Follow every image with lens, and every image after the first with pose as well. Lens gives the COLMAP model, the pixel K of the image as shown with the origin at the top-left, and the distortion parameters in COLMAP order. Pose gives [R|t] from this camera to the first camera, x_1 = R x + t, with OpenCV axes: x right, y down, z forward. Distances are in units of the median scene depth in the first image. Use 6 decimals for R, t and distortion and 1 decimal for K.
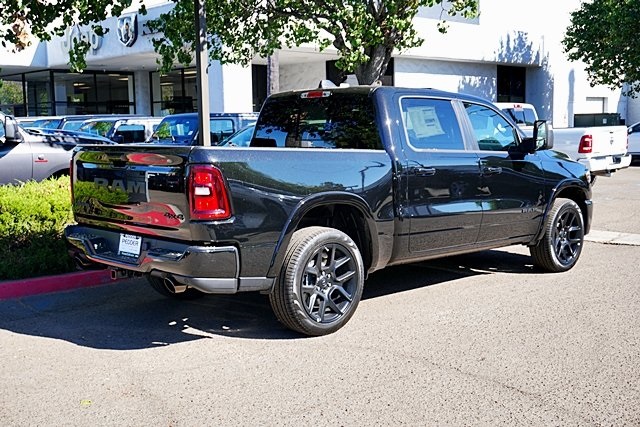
lens RADIAL K [[812.4, 0, 320.0], [0, 812.4, 213.5], [0, 0, 1]] dist [-0.012195, -0.019466]
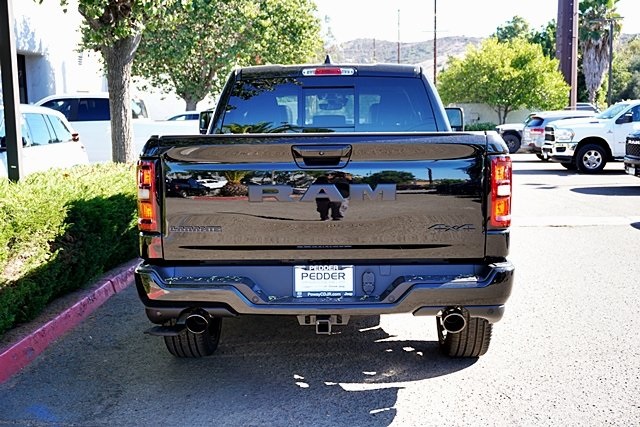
lens RADIAL K [[812.4, 0, 320.0], [0, 812.4, 213.5], [0, 0, 1]] dist [-0.012195, -0.019466]
pose [[0.686144, -0.081262, 0.722913, -0.681326], [0.079266, 0.996176, 0.036746, -0.039486], [-0.723134, 0.032089, 0.689962, 0.501587]]
